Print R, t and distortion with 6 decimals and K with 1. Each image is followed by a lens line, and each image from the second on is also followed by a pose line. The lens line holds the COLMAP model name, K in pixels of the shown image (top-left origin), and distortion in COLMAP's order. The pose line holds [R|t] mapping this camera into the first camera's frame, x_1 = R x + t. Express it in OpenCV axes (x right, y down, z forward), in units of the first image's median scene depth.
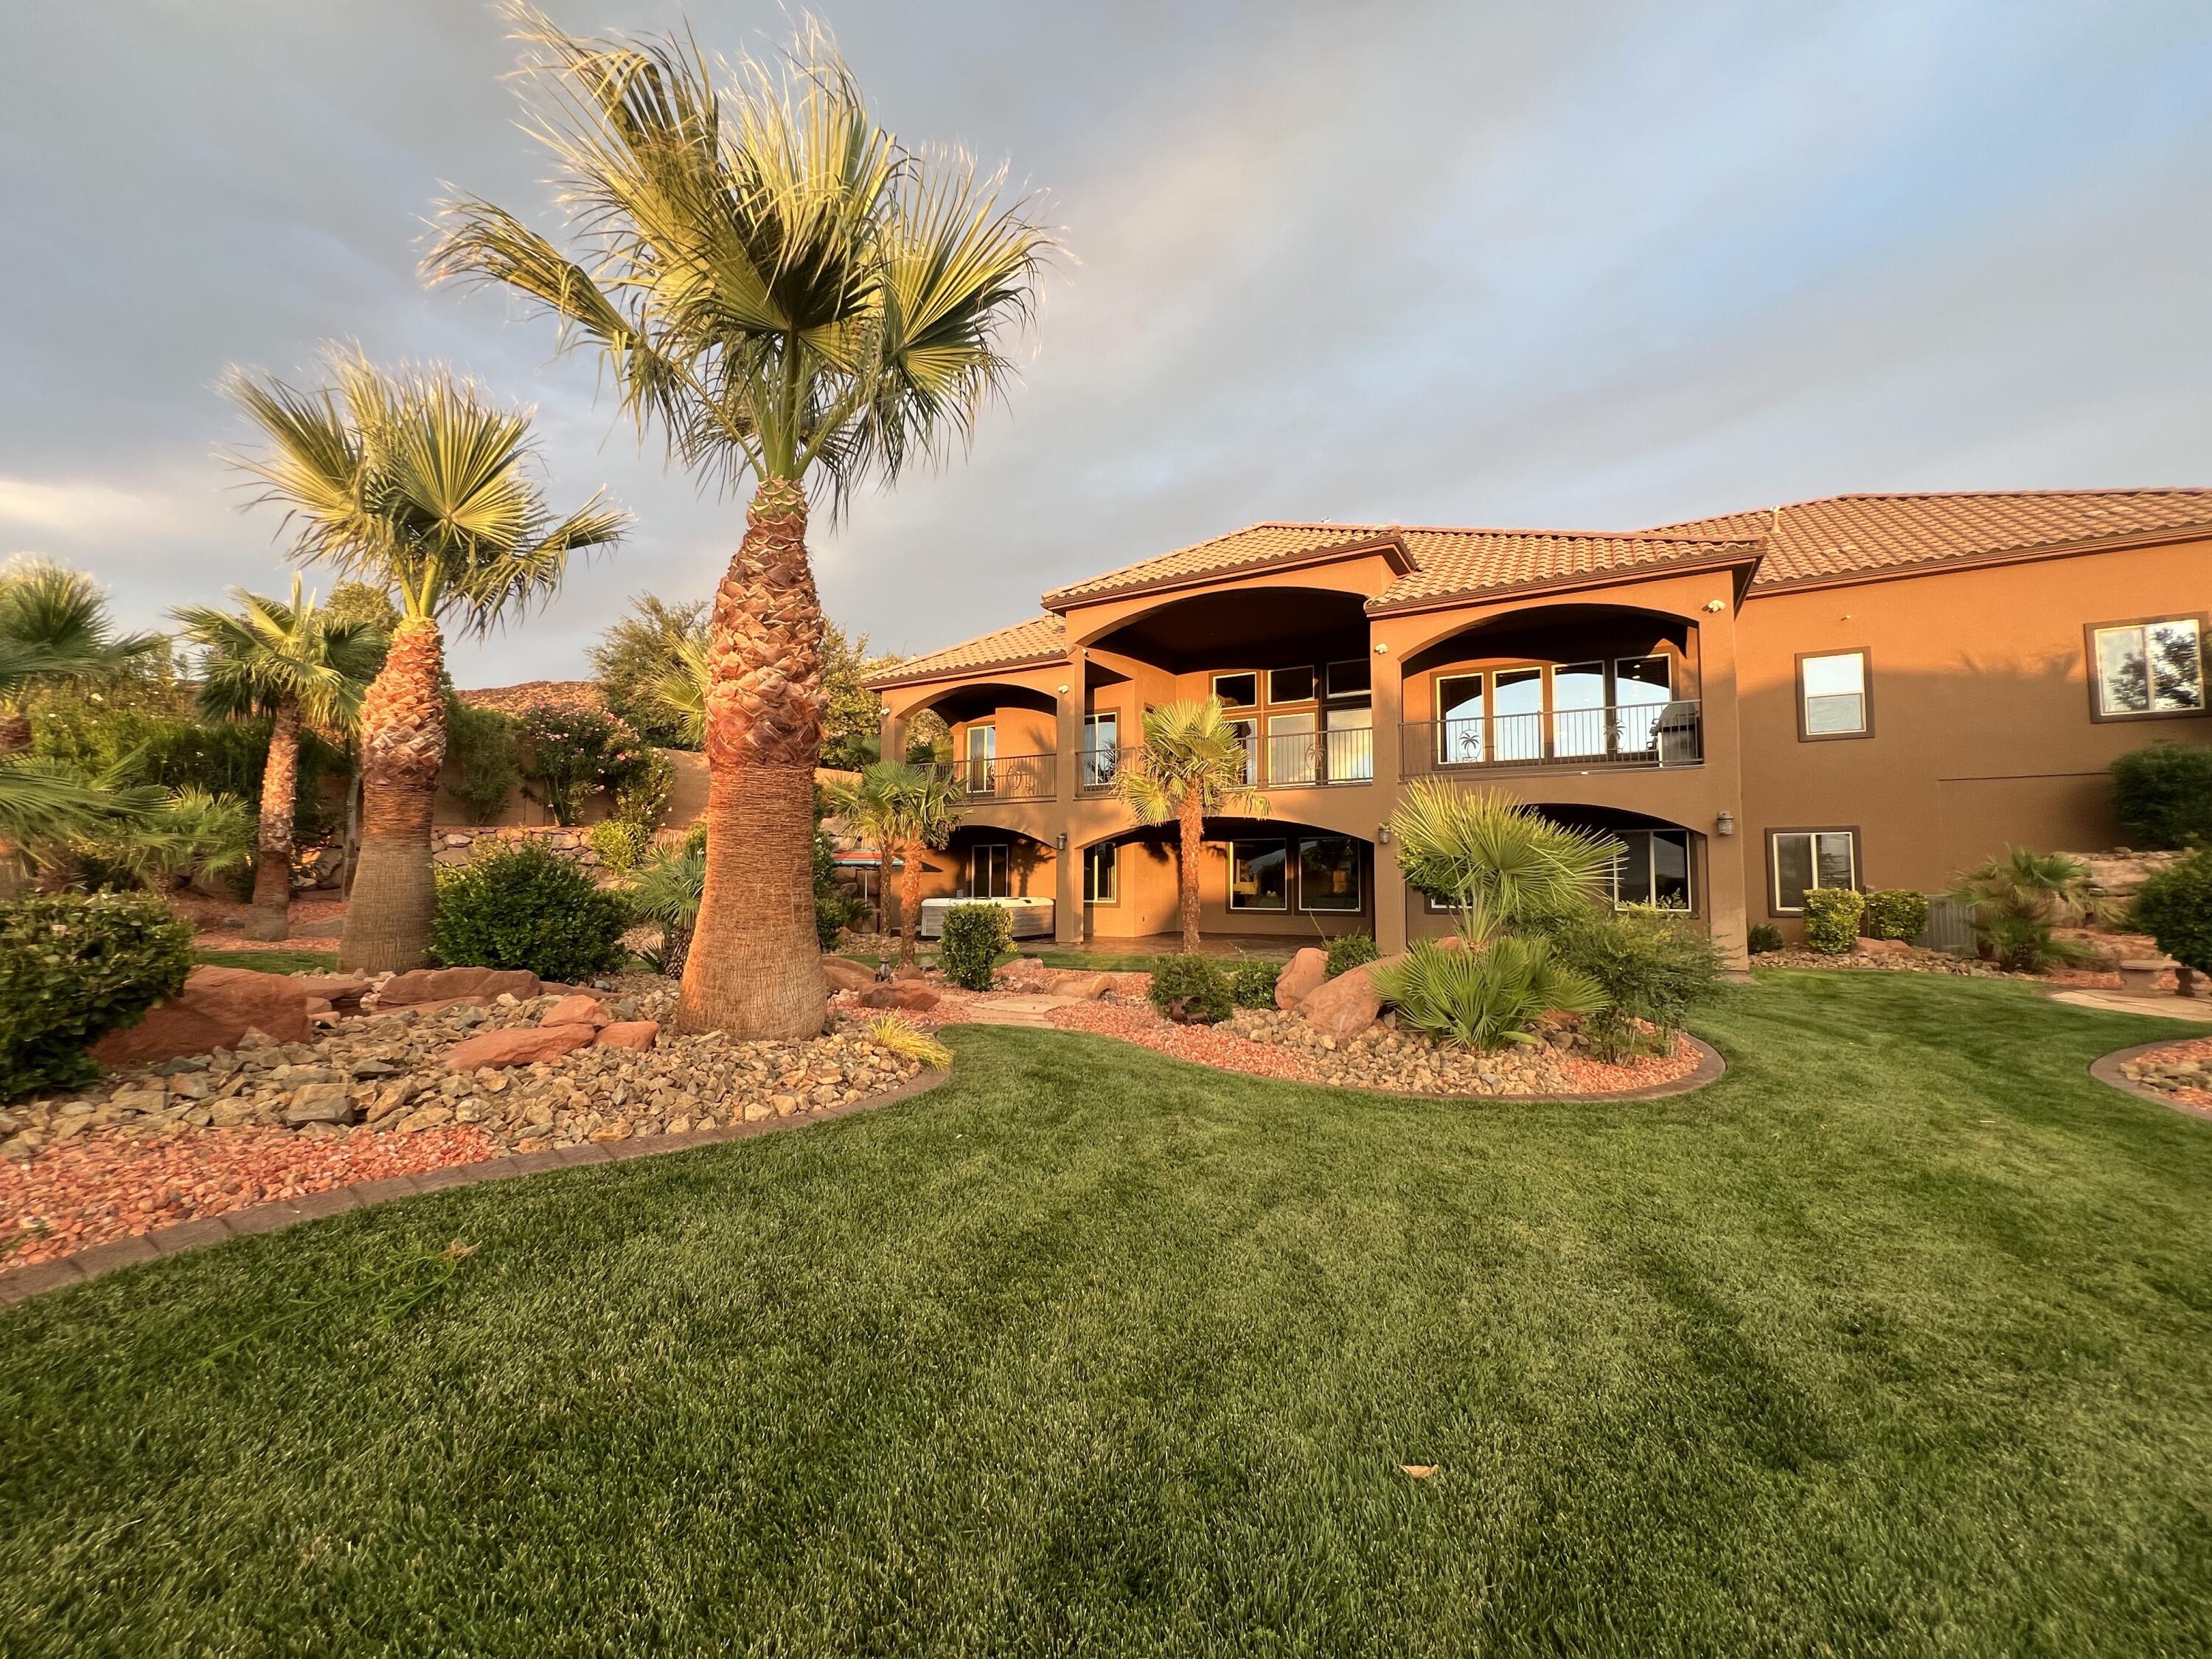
lens RADIAL K [[886.6, 0, 1109.4], [0, 886.6, 837.9], [0, 0, 1]] dist [-0.001428, 0.000135]
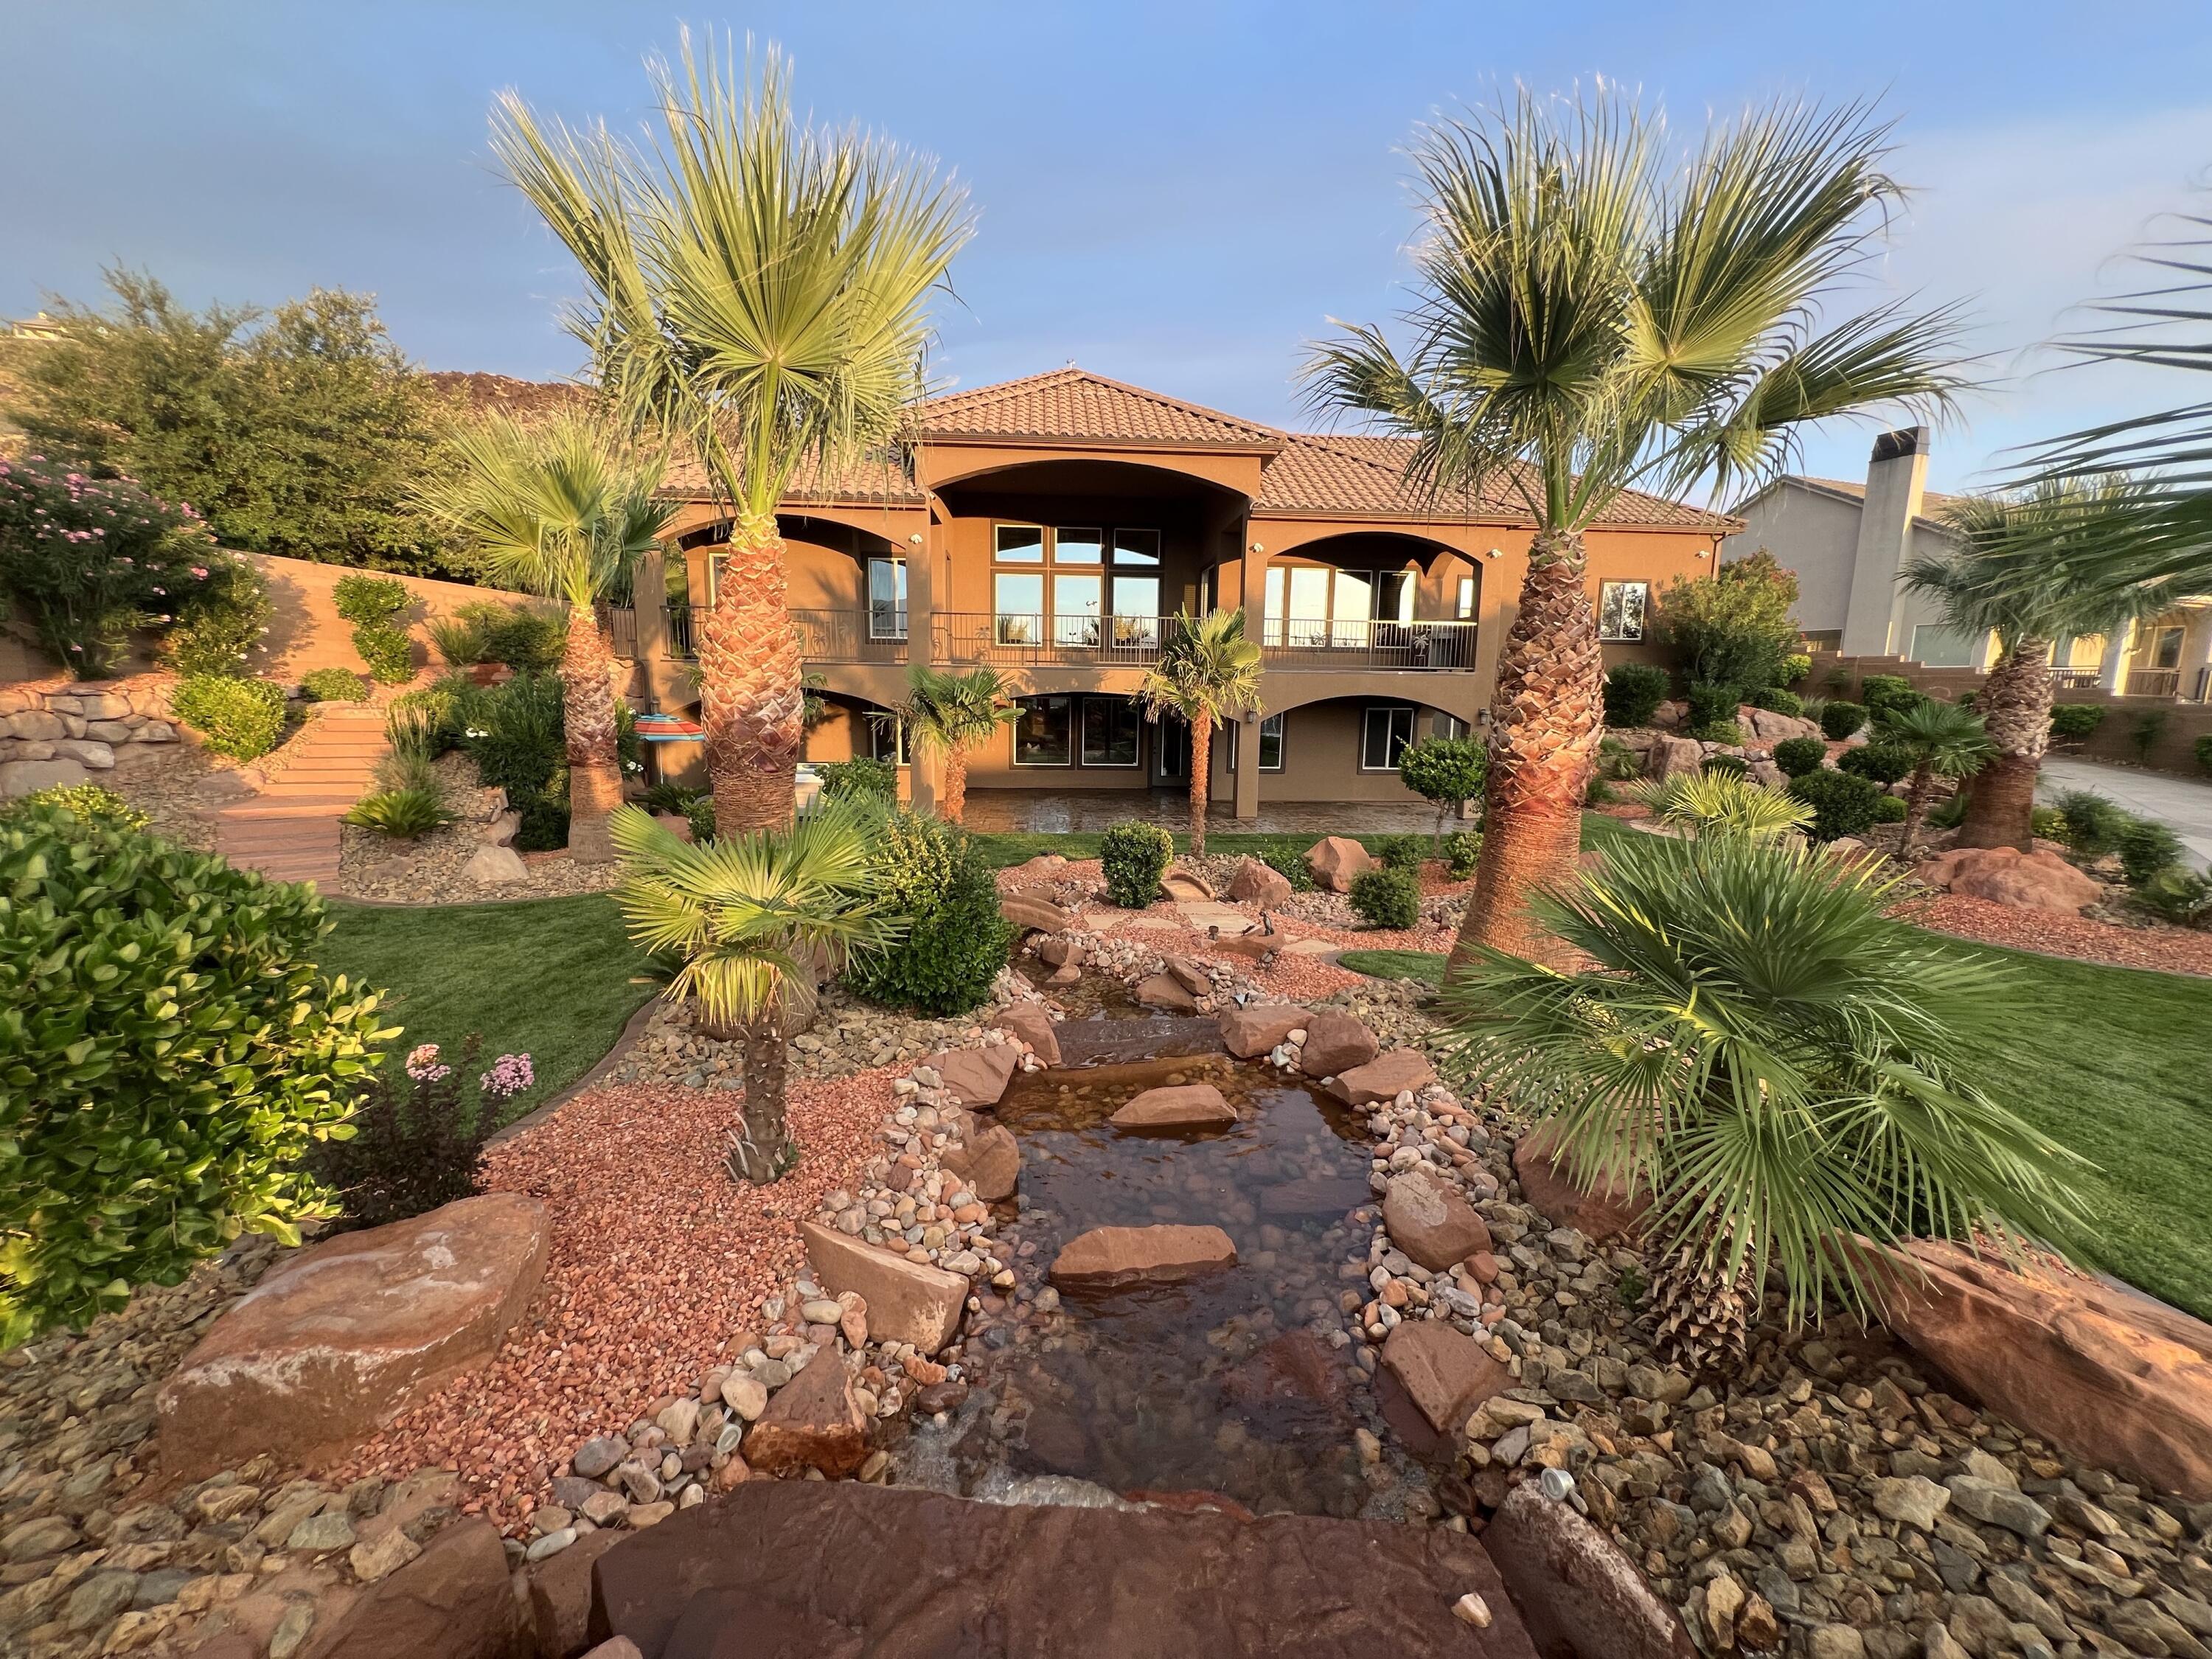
lens RADIAL K [[886.6, 0, 1110.7], [0, 886.6, 828.1], [0, 0, 1]] dist [-0.001428, 0.000135]
pose [[0.839359, -0.067052, 0.539426, -0.392132], [-0.039833, 0.982107, 0.184061, -0.055912], [-0.542115, -0.175980, 0.821670, 0.109506]]
